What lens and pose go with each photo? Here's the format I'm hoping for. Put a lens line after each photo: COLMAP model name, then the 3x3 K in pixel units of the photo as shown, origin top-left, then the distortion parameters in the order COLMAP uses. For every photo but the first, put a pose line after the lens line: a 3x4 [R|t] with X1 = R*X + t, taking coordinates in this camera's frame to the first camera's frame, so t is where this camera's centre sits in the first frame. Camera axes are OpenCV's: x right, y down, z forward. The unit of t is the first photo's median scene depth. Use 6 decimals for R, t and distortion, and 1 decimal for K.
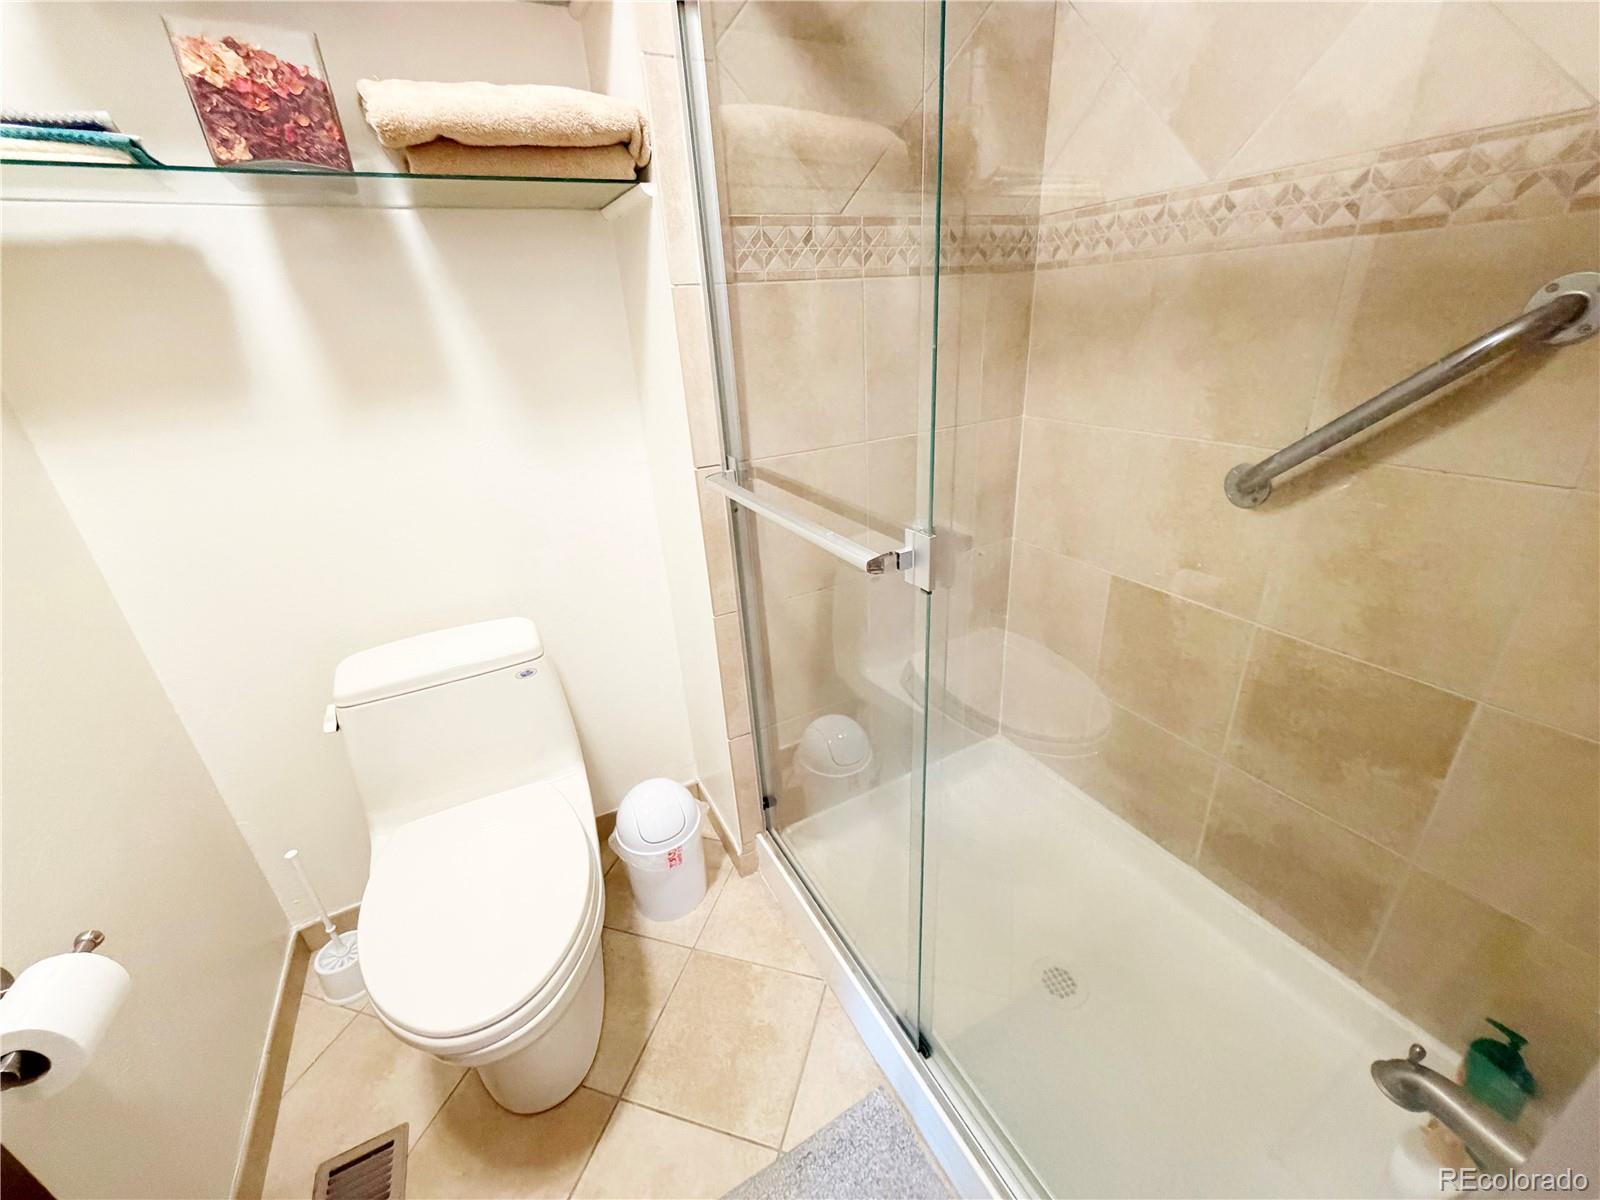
lens RADIAL K [[643.0, 0, 800.0], [0, 643.0, 600.0], [0, 0, 1]] dist [0.000892, 0.000140]
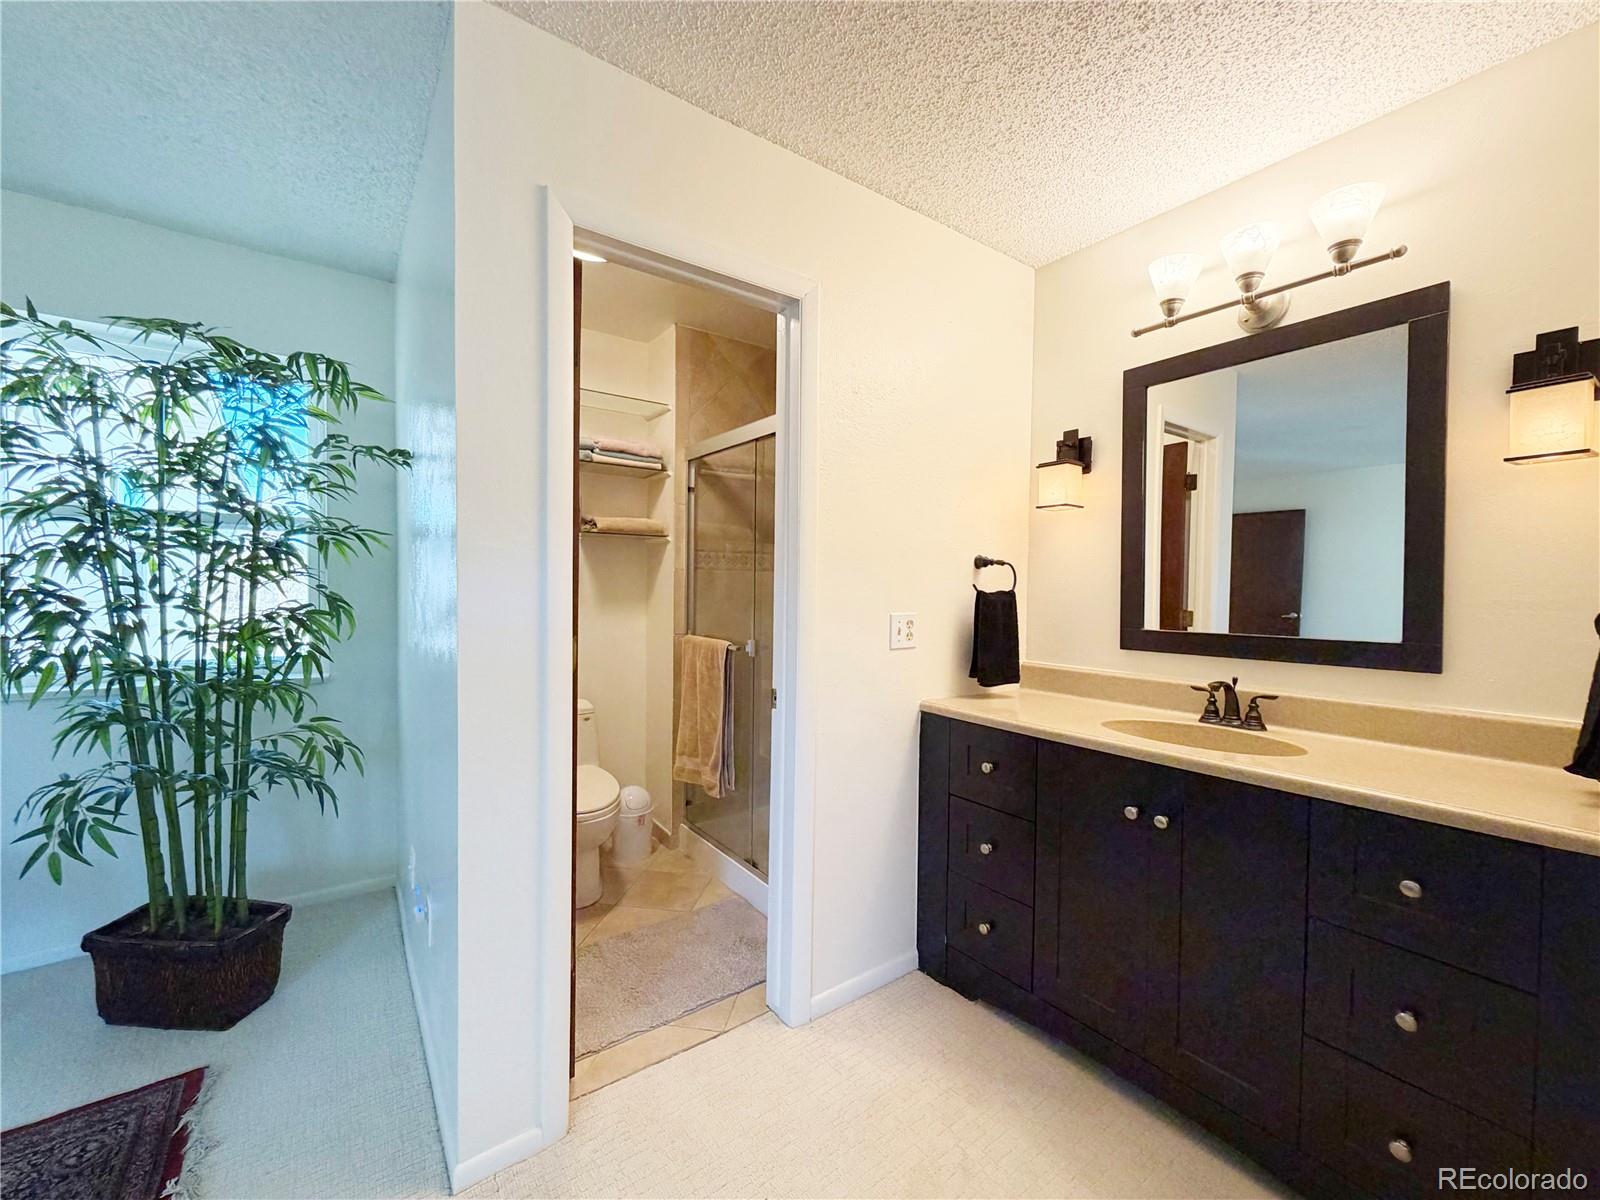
lens RADIAL K [[643.0, 0, 800.0], [0, 643.0, 600.0], [0, 0, 1]] dist [0.000892, 0.000140]
pose [[0.988067, 0.066721, 0.138824, -0.032955], [-0.007731, 0.921654, -0.387937, 0.652917], [-0.153831, 0.382234, 0.911171, -1.443818]]
